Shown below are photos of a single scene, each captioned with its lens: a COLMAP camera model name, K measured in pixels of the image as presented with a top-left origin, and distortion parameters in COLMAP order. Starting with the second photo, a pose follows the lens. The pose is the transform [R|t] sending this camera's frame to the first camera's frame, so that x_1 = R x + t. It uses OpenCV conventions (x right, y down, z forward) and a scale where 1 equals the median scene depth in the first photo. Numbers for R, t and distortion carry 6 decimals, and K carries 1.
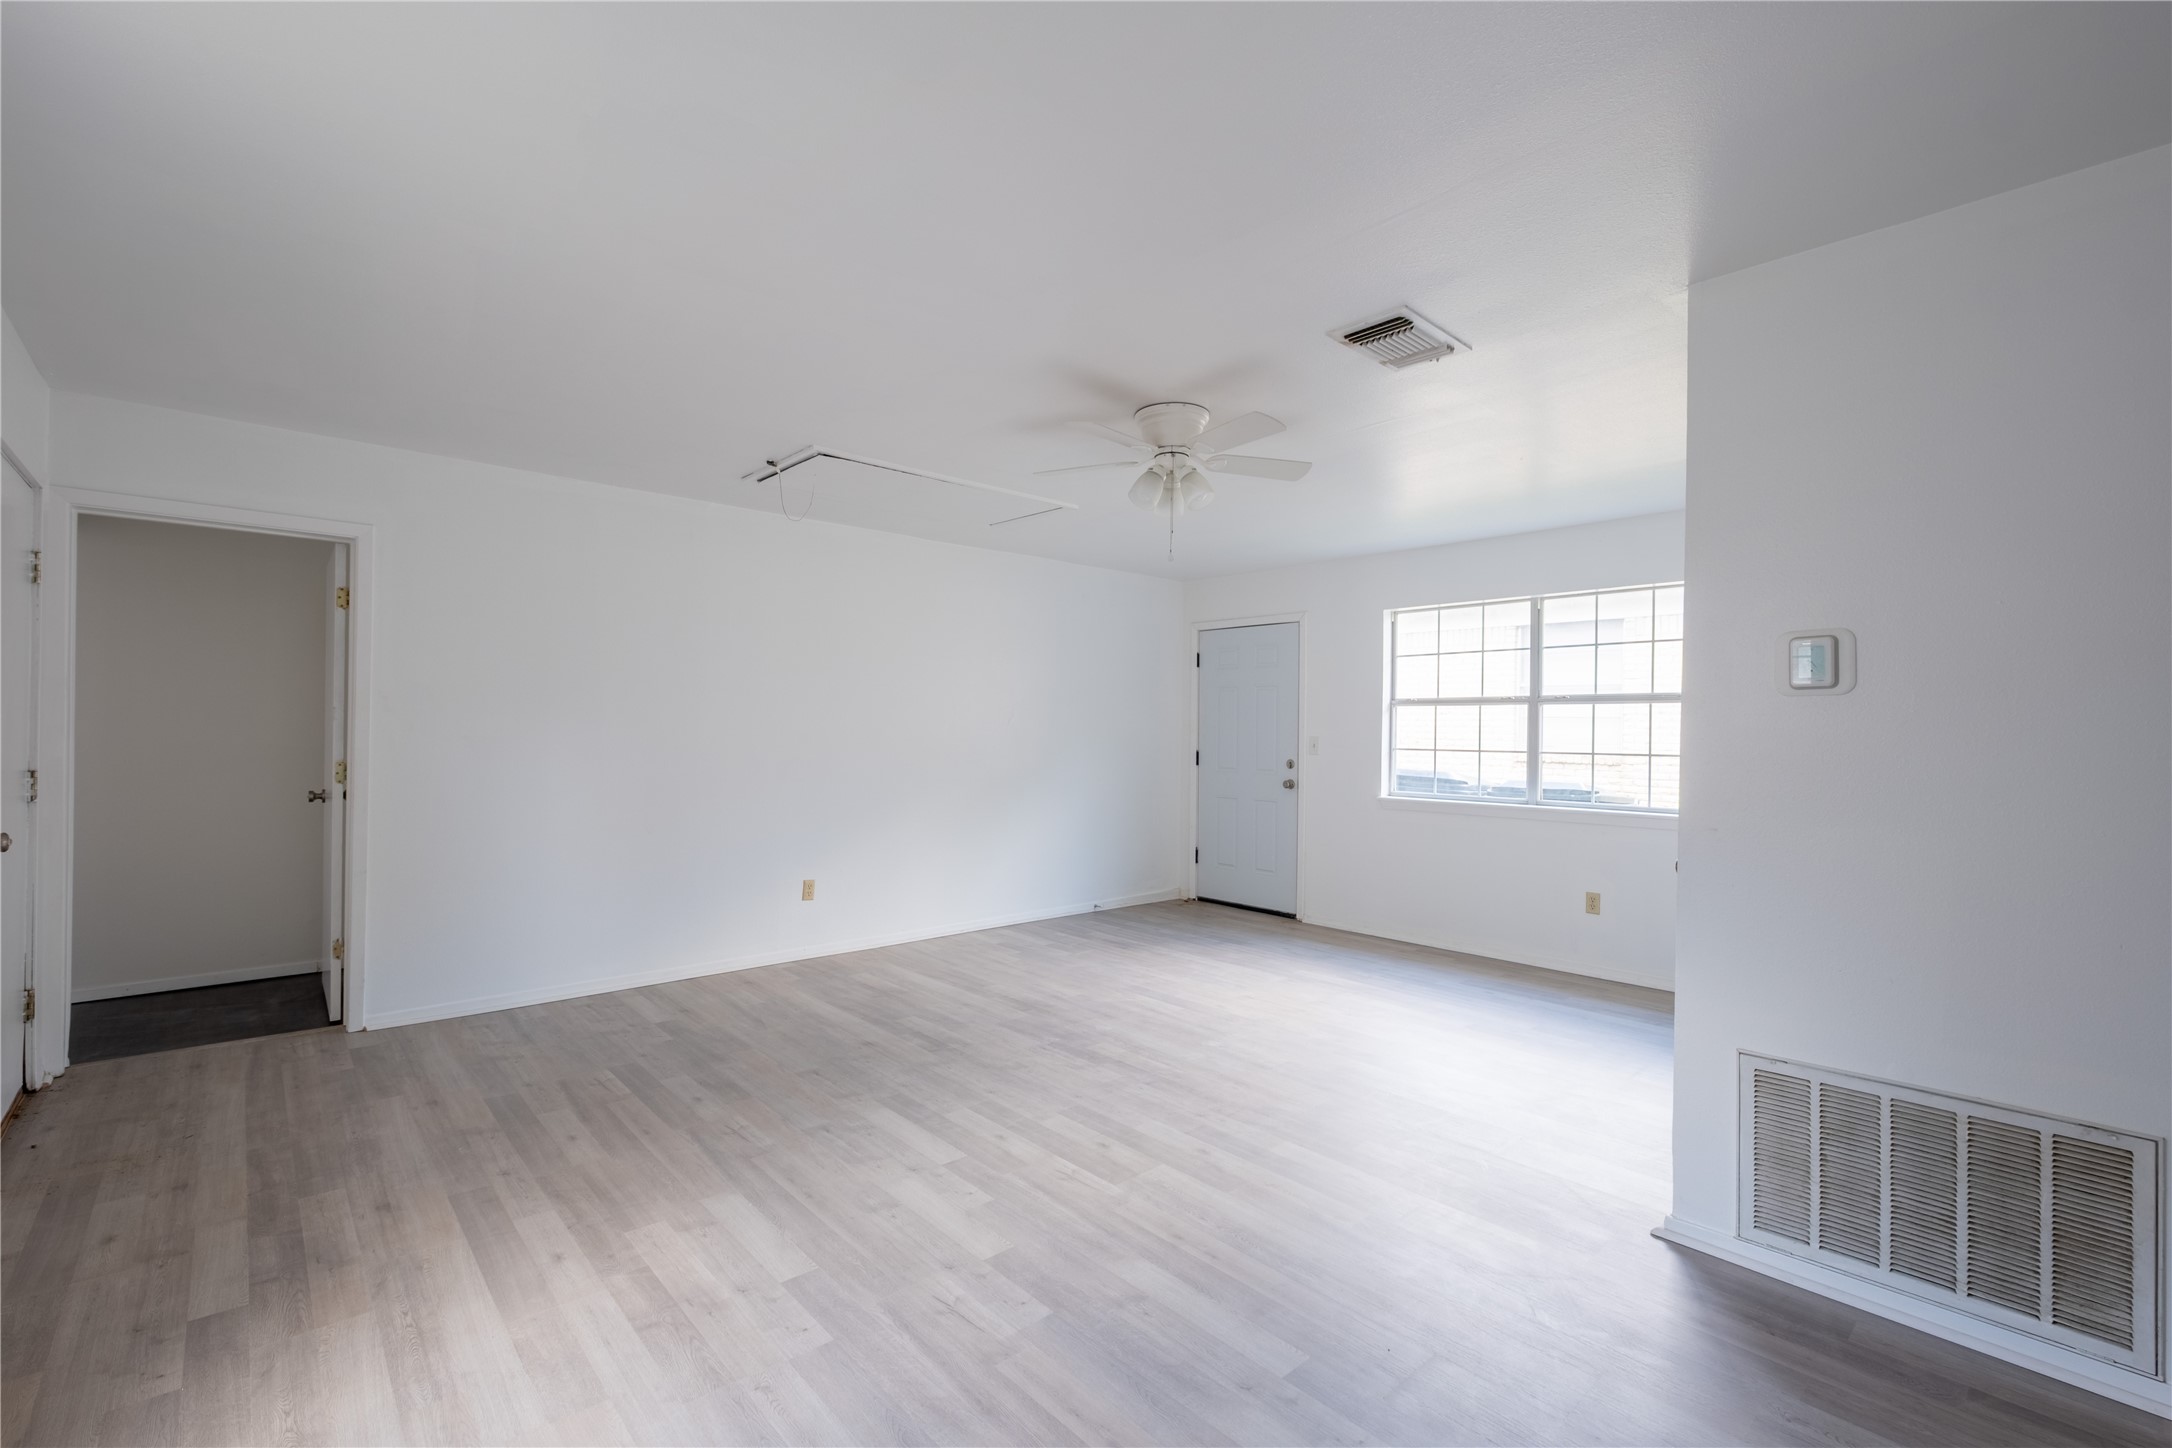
lens RADIAL K [[947.9, 0, 1079.9], [0, 947.9, 729.1], [0, 0, 1]] dist [-0.001036, 0.001012]
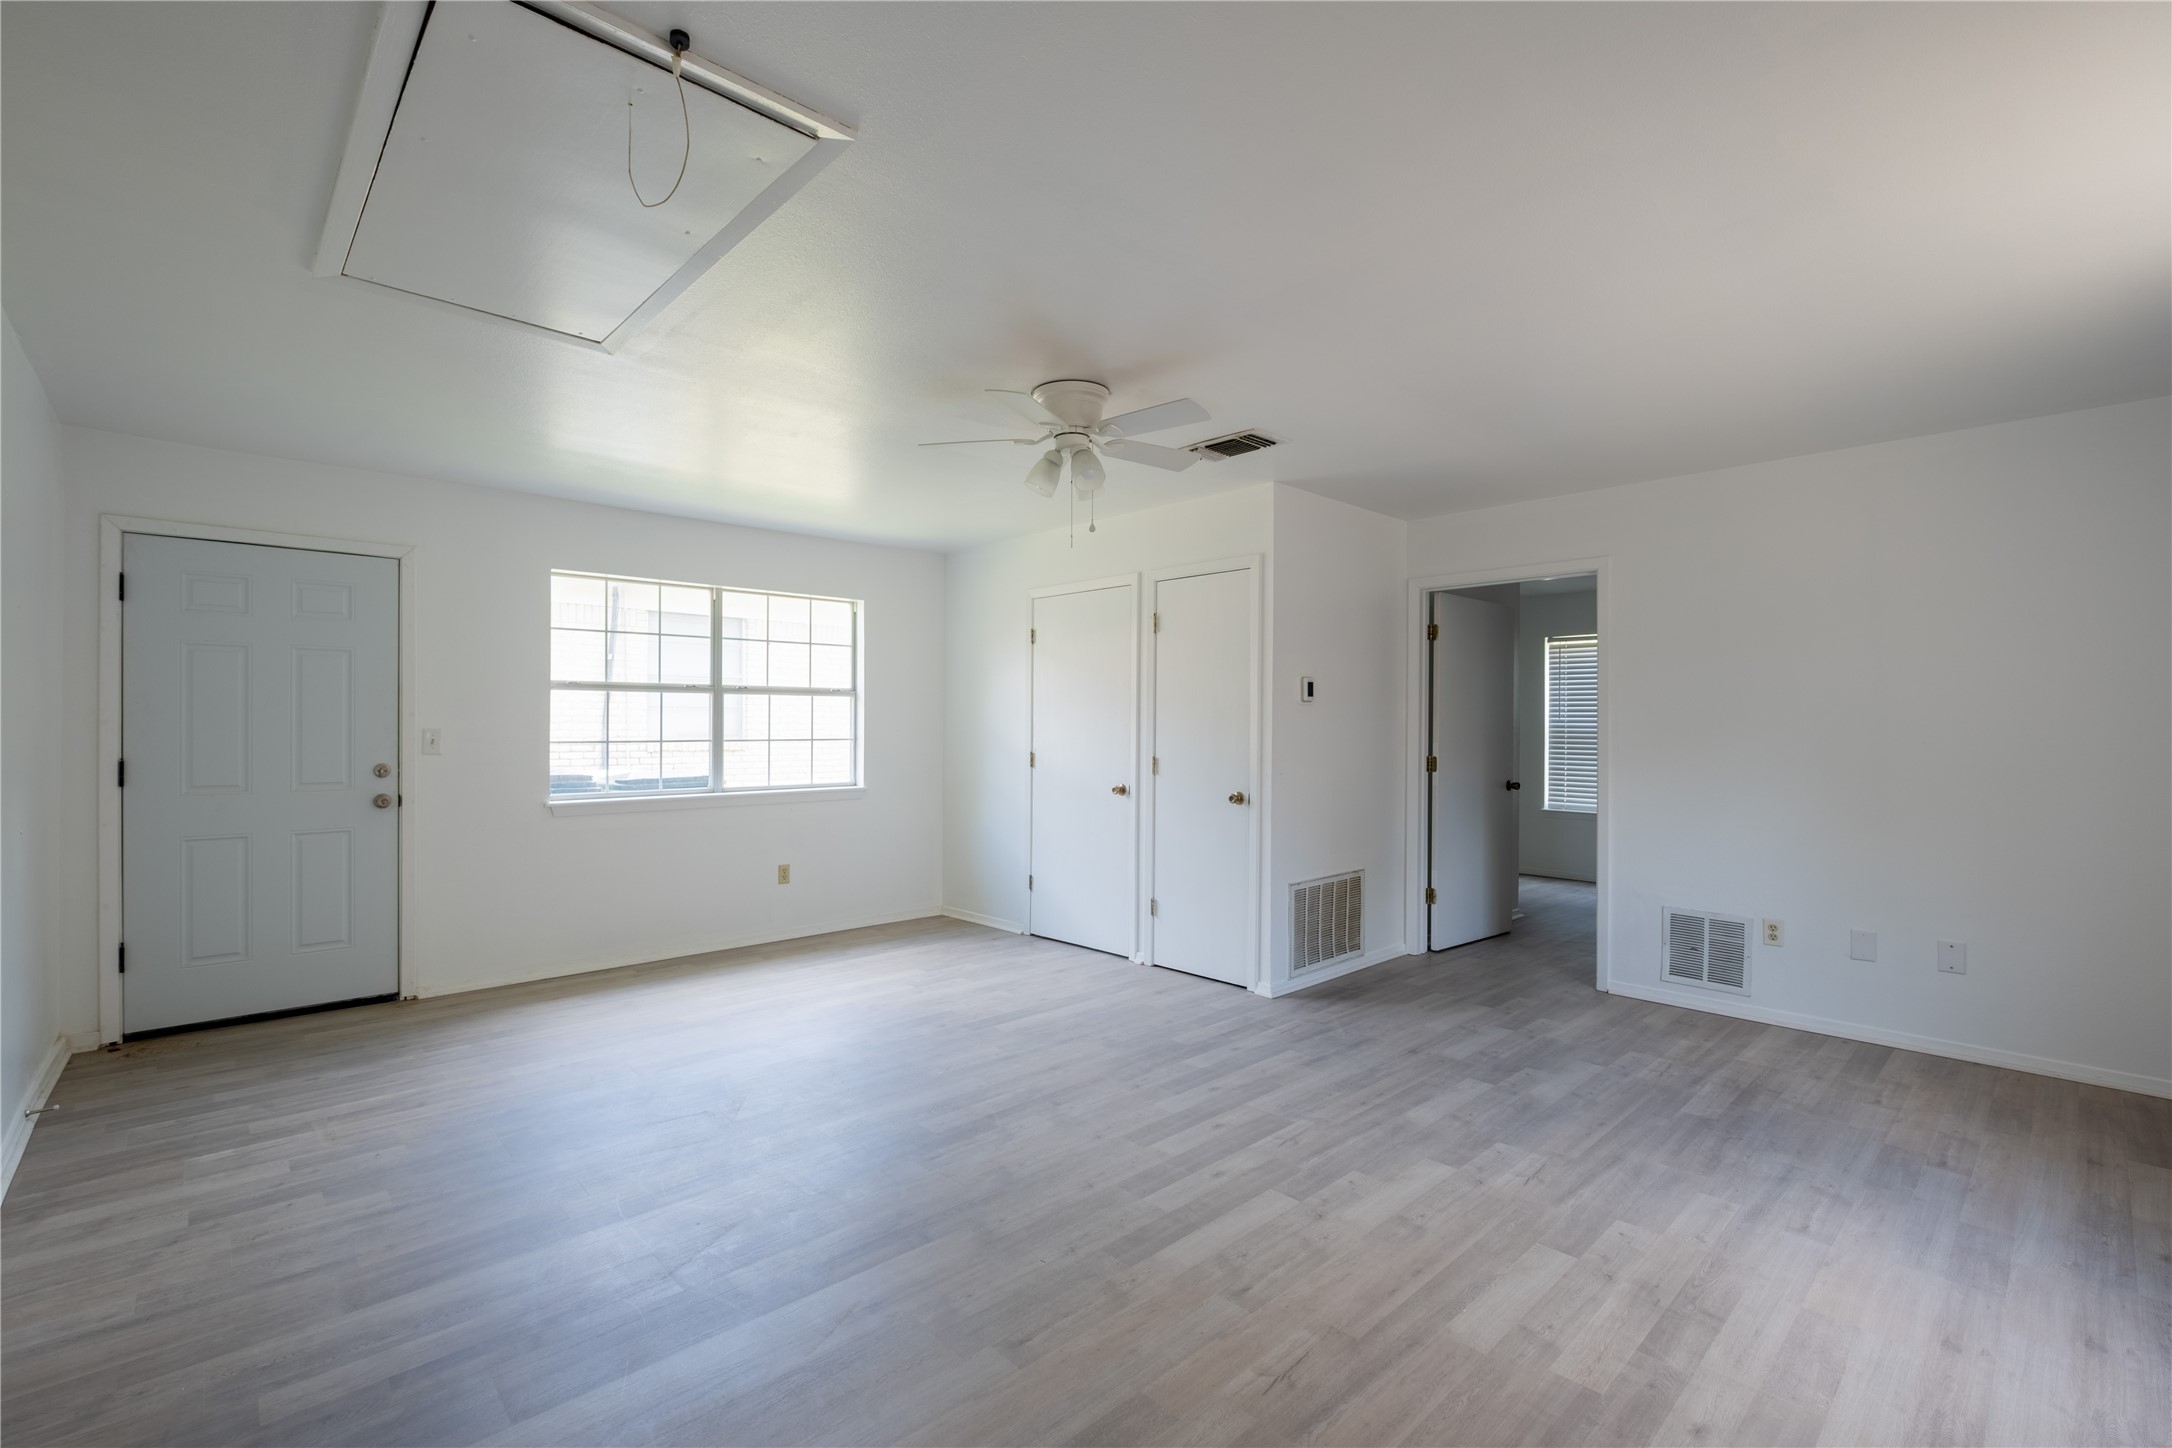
lens RADIAL K [[947.9, 0, 1079.9], [0, 947.9, 729.1], [0, 0, 1]] dist [-0.001036, 0.001012]
pose [[-0.021079, -0.015394, 0.999659, -0.887908], [-0.004205, 0.999874, 0.015309, -0.008492], [-0.999769, -0.003880, -0.021141, 1.042662]]
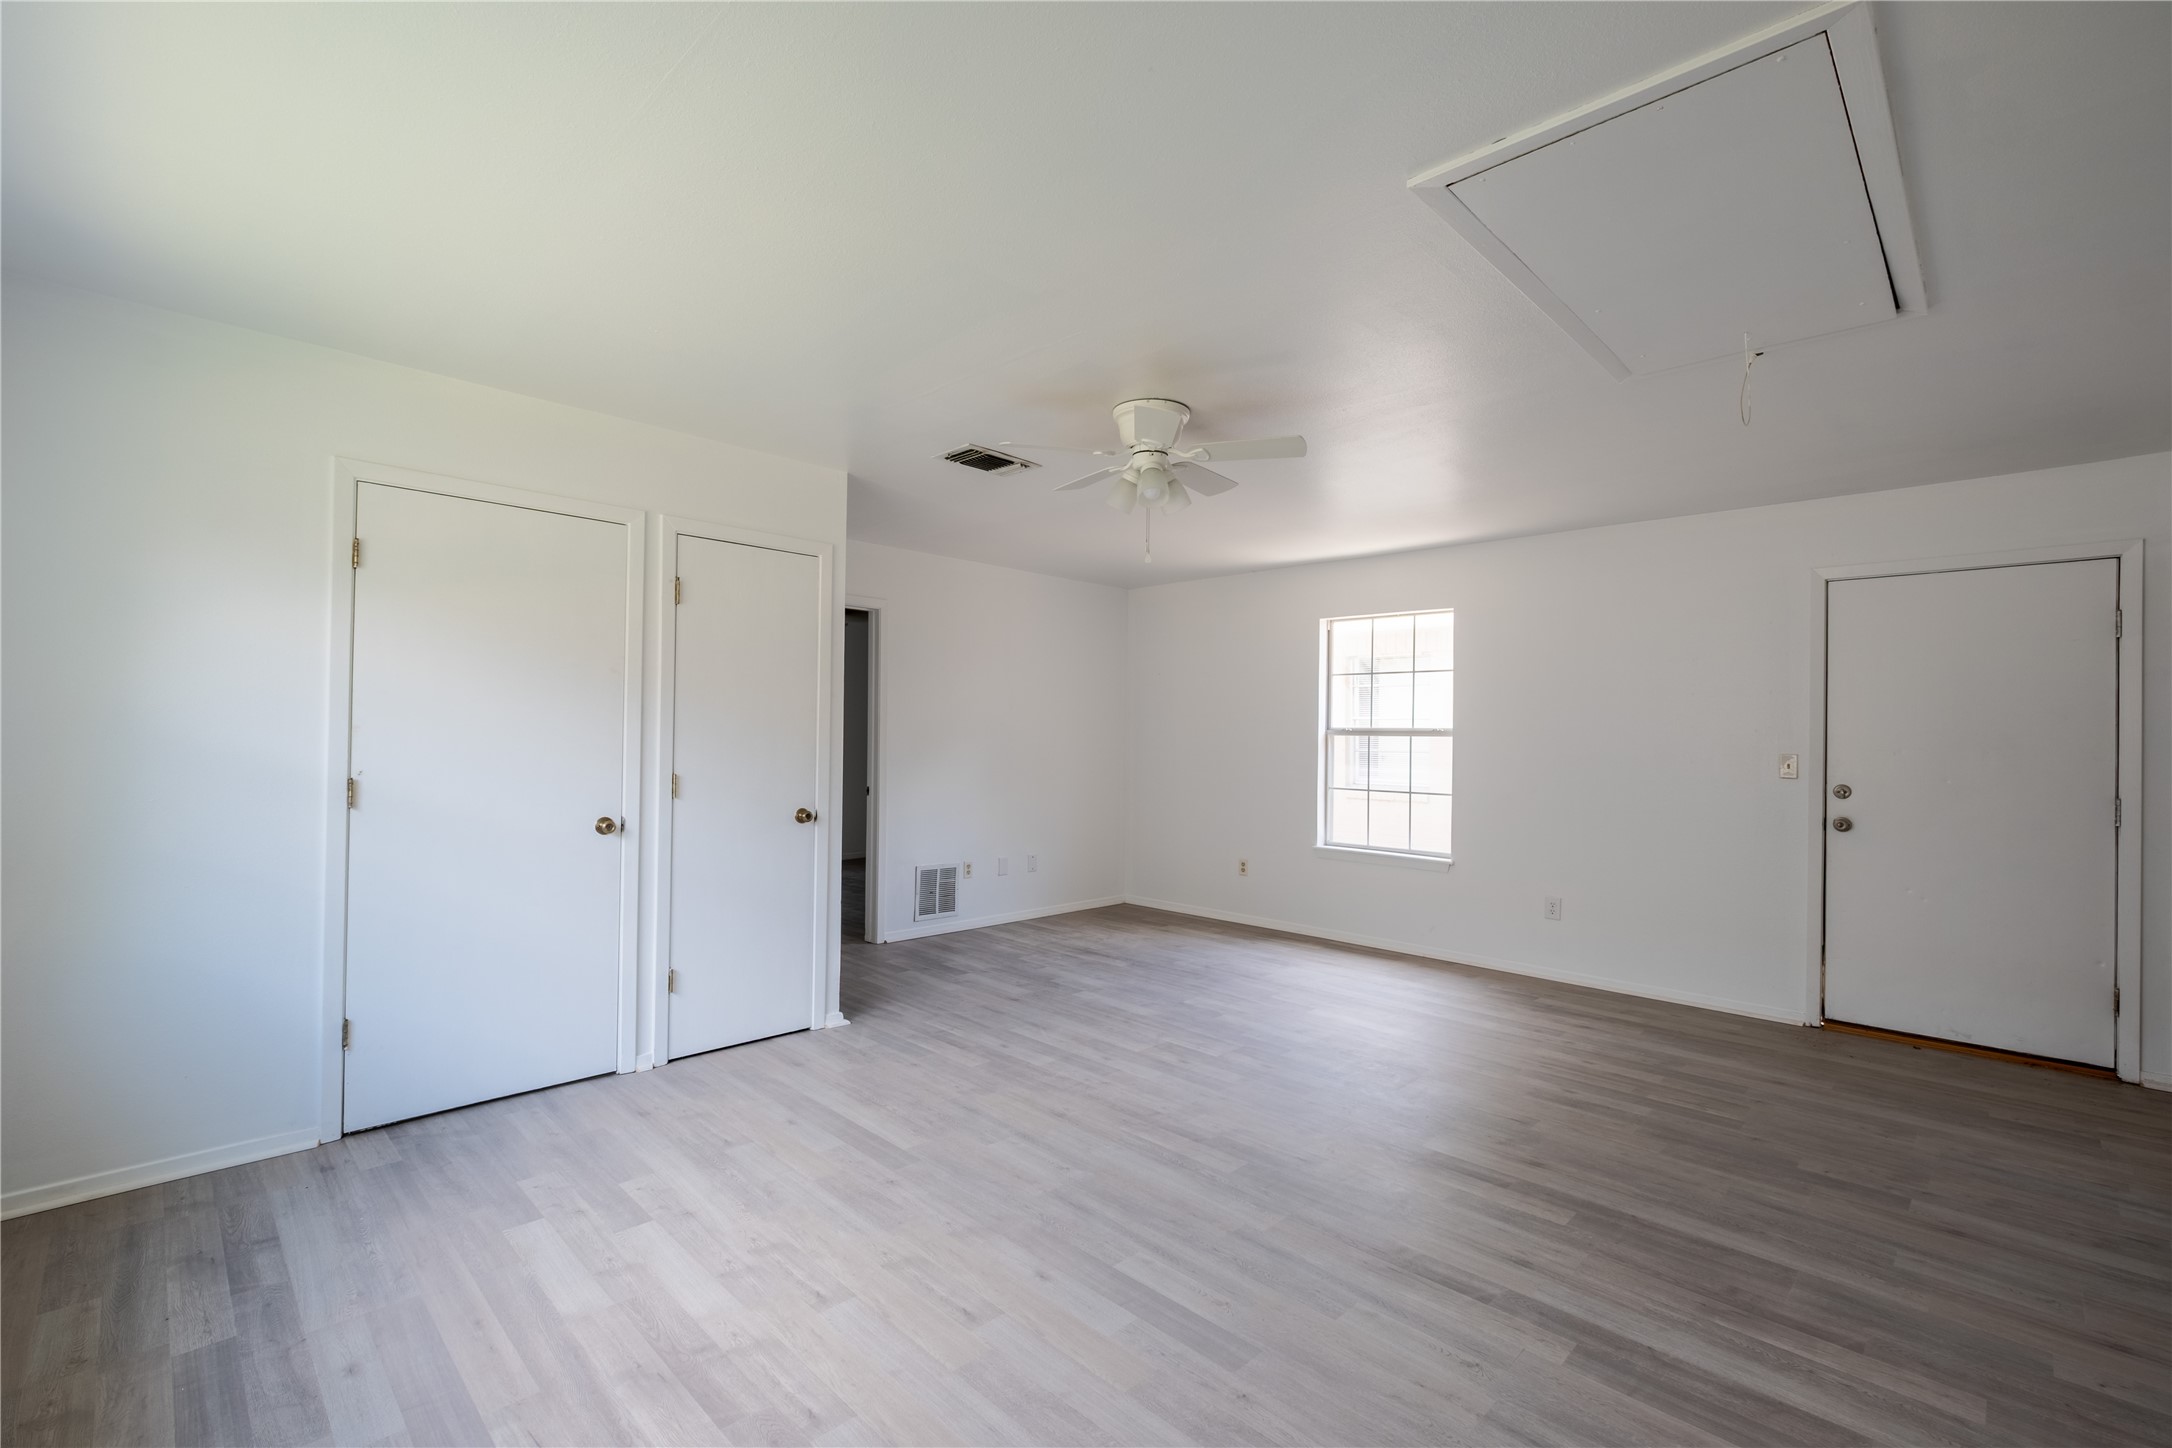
lens RADIAL K [[947.9, 0, 1079.9], [0, 947.9, 729.1], [0, 0, 1]] dist [-0.001036, 0.001012]
pose [[-0.998149, -0.027526, -0.054228, 0.219160], [-0.027041, 0.999588, -0.009655, 0.004770], [0.054471, -0.008171, -0.998482, 2.019804]]
